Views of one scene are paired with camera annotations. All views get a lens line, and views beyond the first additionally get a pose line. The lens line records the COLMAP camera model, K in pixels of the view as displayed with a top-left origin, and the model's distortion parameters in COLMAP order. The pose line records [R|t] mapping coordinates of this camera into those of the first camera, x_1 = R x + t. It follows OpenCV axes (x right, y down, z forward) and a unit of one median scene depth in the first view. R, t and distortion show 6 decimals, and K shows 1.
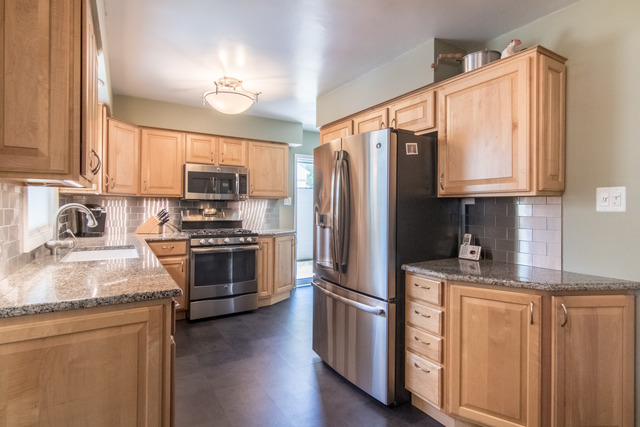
lens RADIAL K [[326.3, 0, 338.0], [0, 326.3, 208.3], [0, 0, 1]] dist [0.000335, -0.000246]
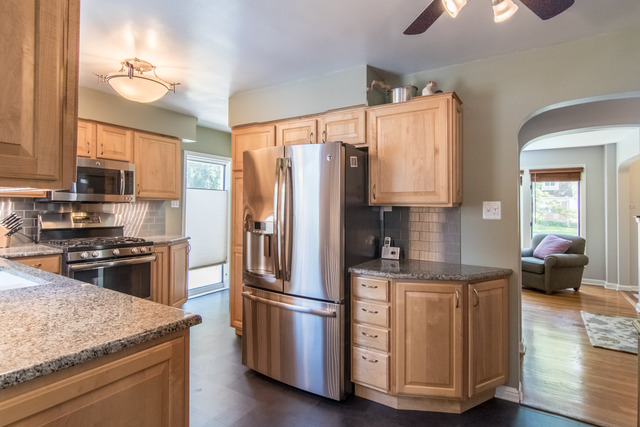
lens RADIAL K [[326.3, 0, 339.9], [0, 326.3, 202.8], [0, 0, 1]] dist [0.000335, -0.000246]
pose [[0.903490, 0.015793, 0.428318, -0.290076], [-0.008639, 0.999789, -0.018642, -0.022998], [-0.428522, 0.013142, 0.903436, 0.023317]]
